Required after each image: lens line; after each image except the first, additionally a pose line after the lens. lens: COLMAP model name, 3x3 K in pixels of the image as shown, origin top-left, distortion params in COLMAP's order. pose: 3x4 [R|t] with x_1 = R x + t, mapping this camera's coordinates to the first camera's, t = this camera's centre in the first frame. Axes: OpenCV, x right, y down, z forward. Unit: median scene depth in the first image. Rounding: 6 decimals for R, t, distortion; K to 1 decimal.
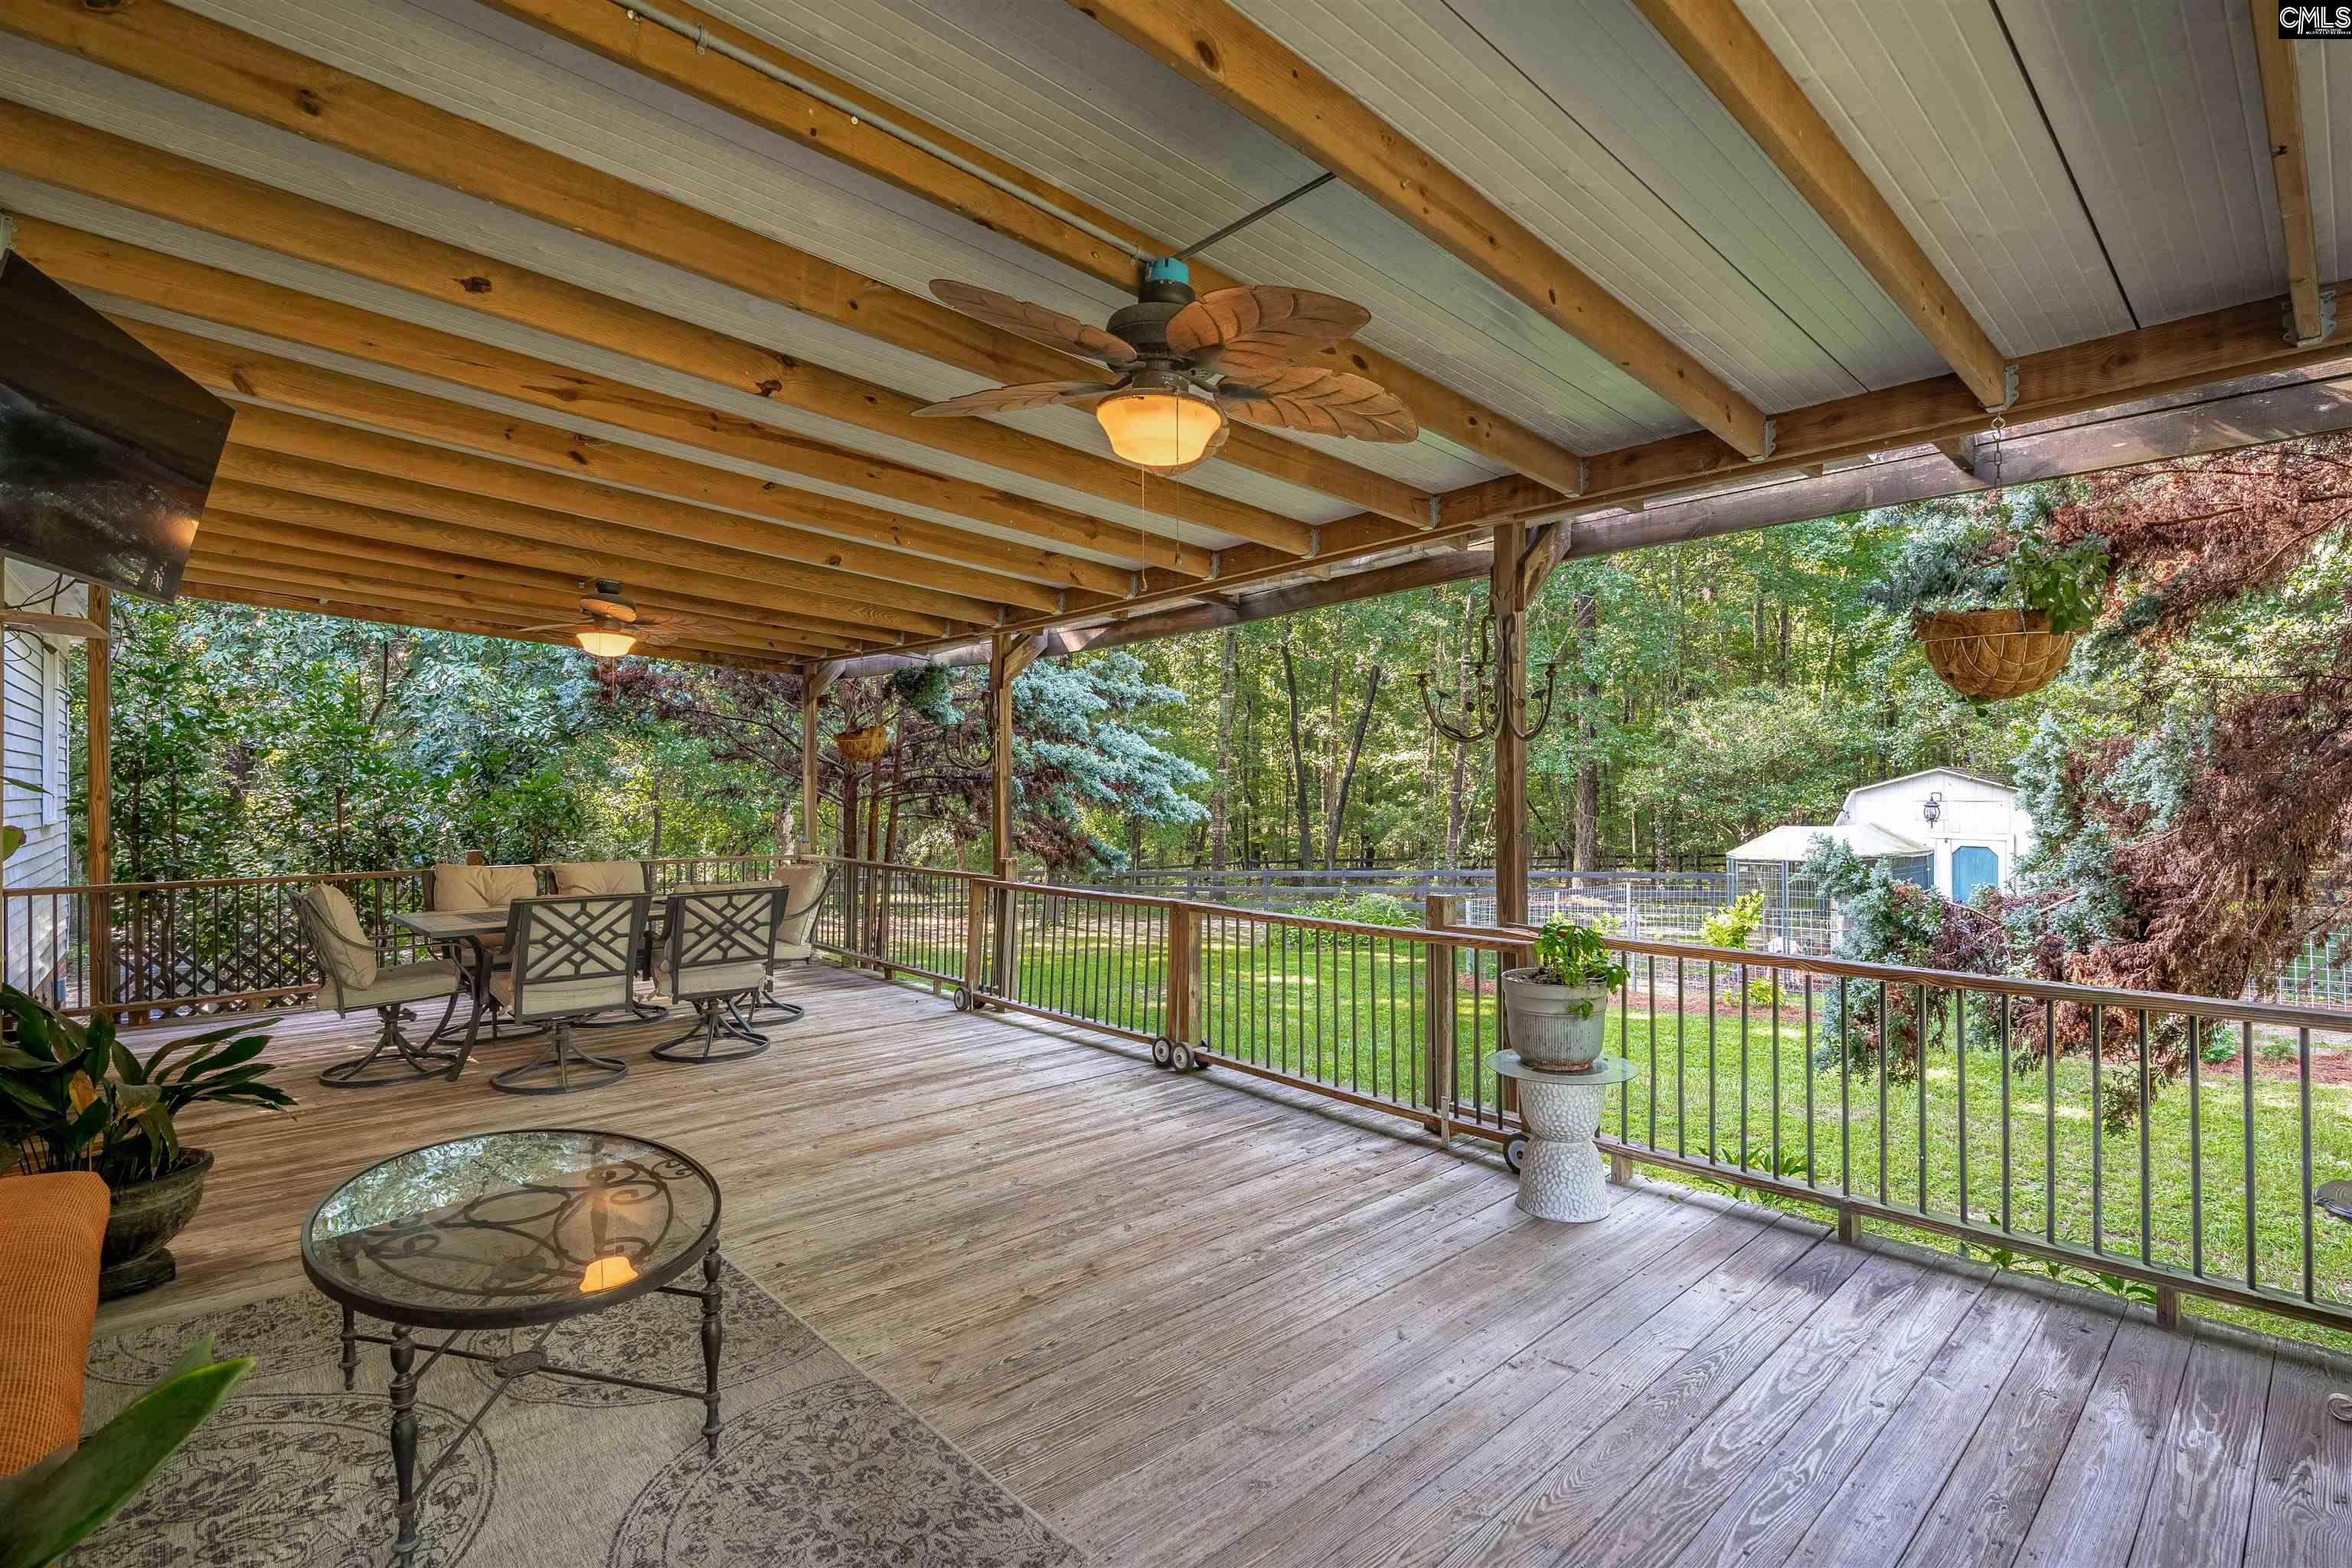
lens RADIAL K [[1099.6, 0, 1164.1], [0, 1099.6, 784.2], [0, 0, 1]] dist [-0.048753, 0.016481]
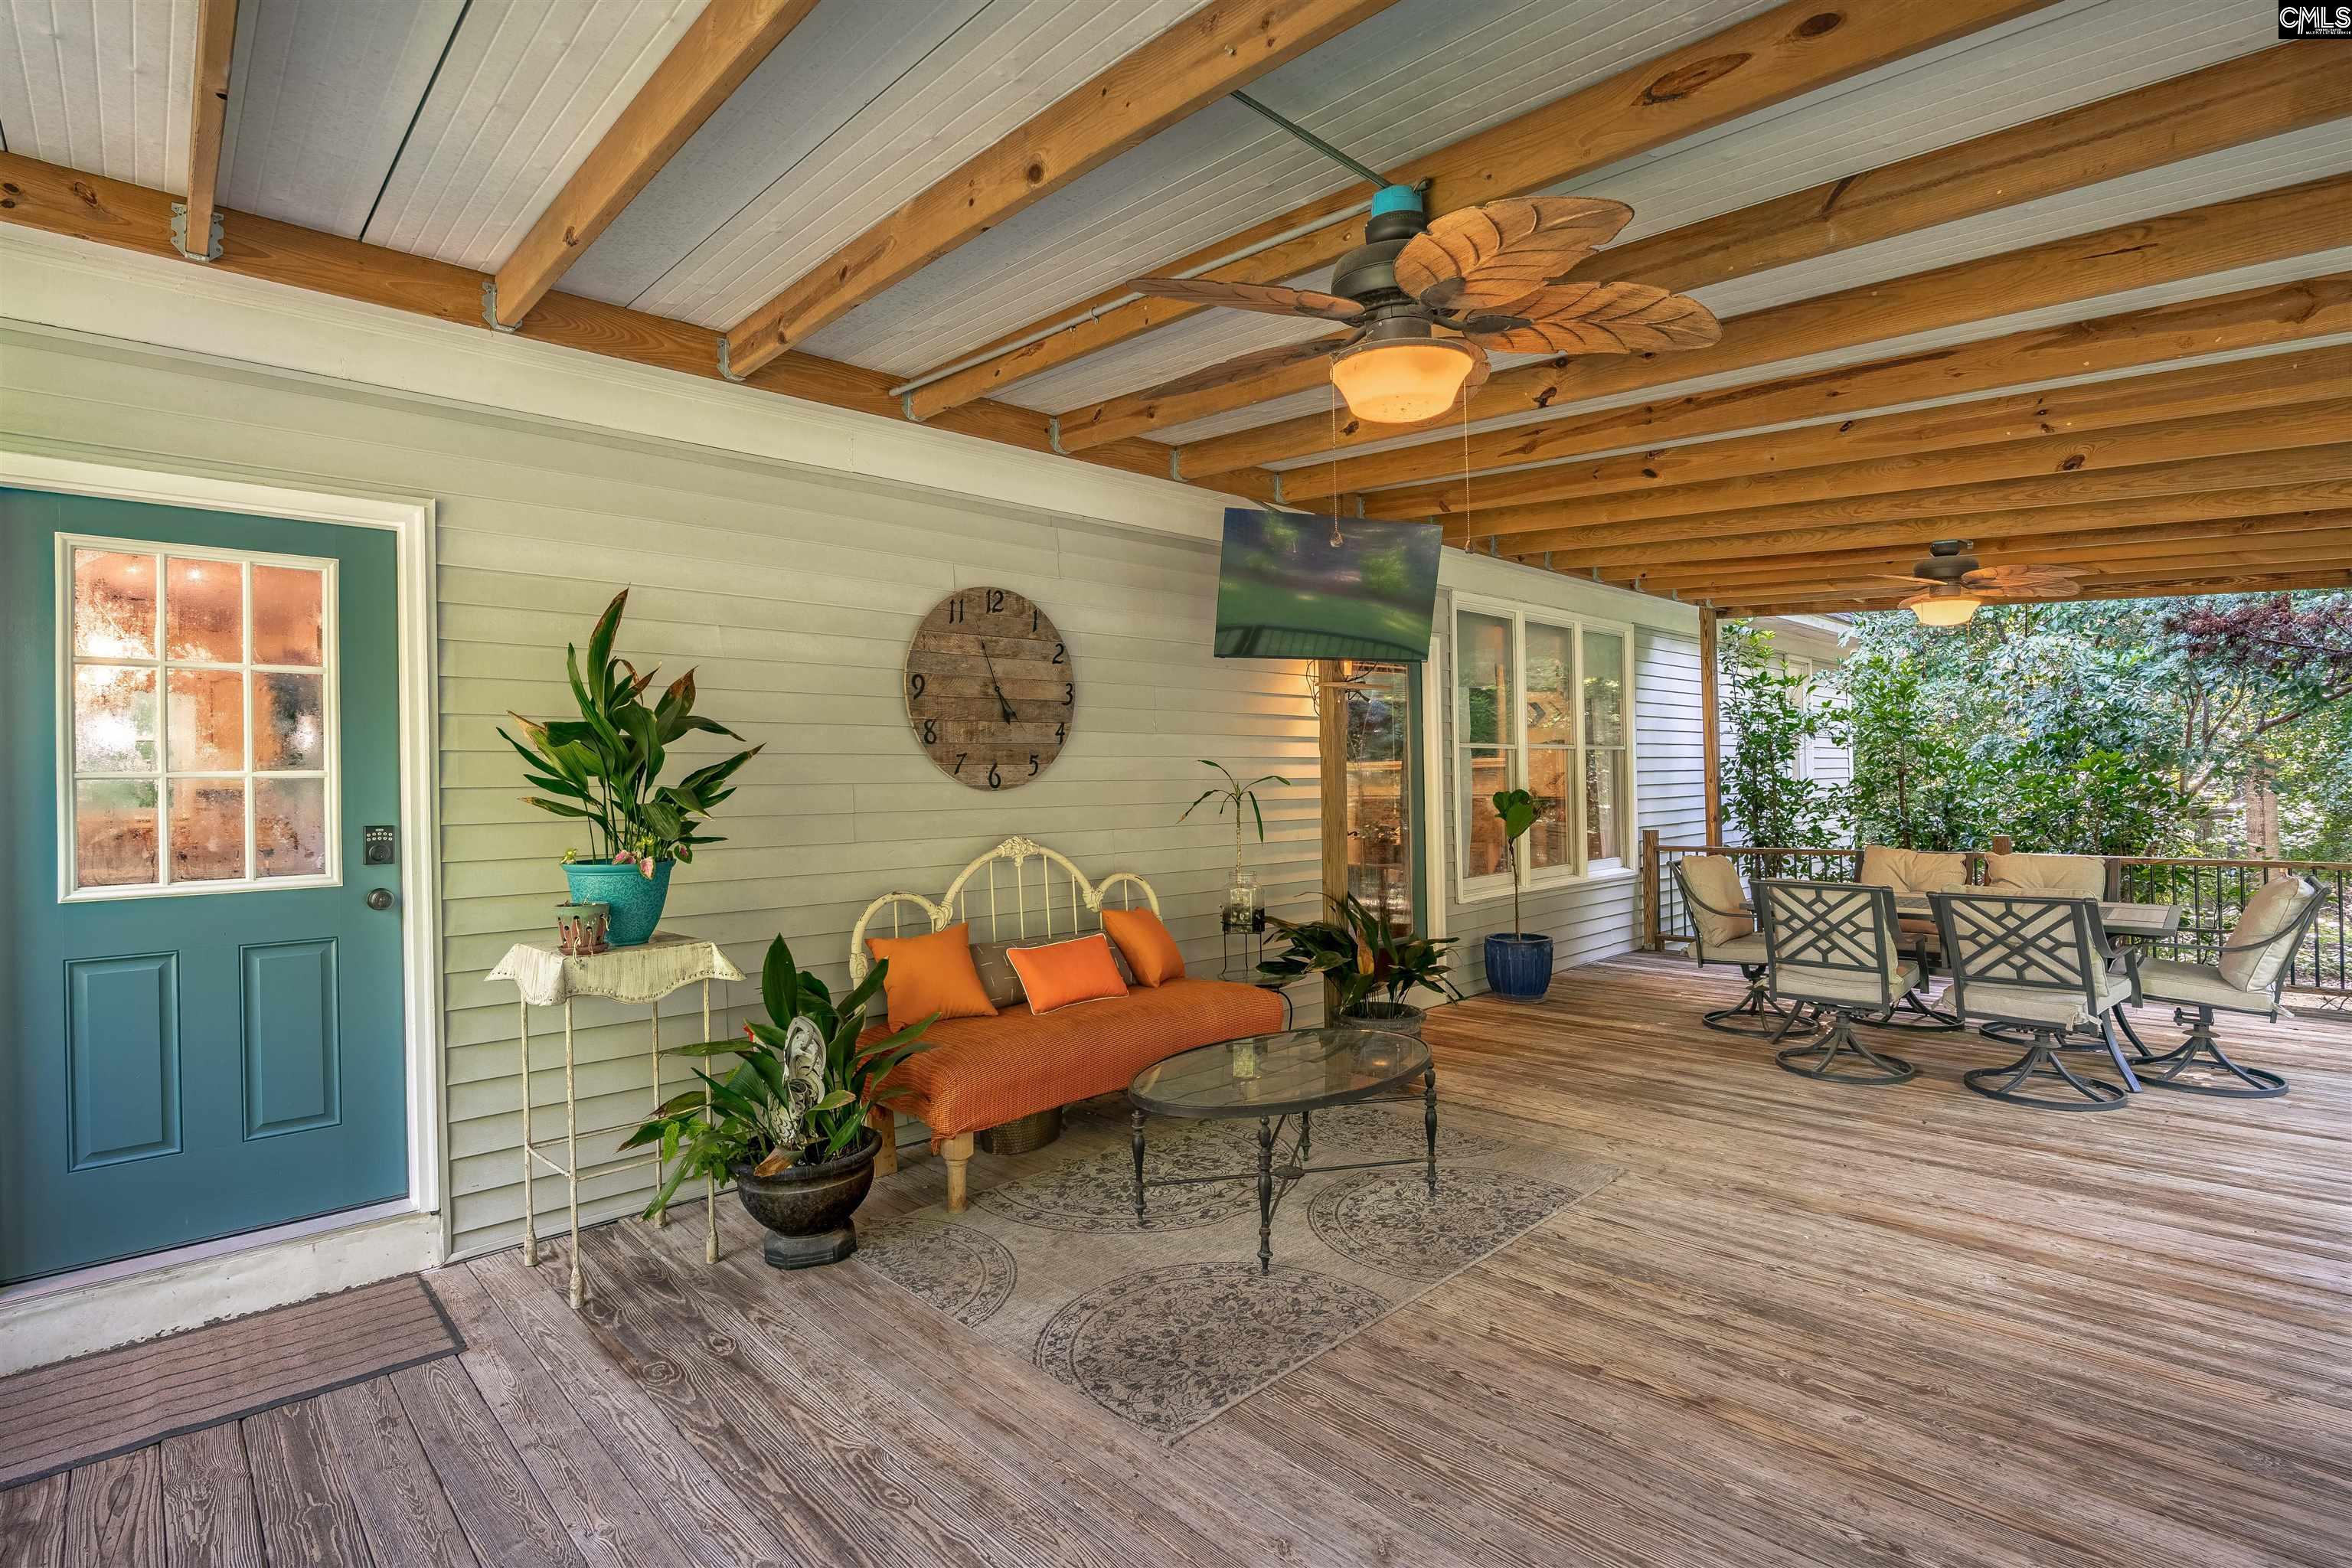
lens RADIAL K [[1099.6, 0, 1164.1], [0, 1099.6, 784.2], [0, 0, 1]] dist [-0.048753, 0.016481]
pose [[0.022662, 0.003707, -0.999736, 0.484093], [0.020311, 0.999785, 0.004168, -0.003258], [0.999537, -0.020400, 0.022582, 0.430791]]
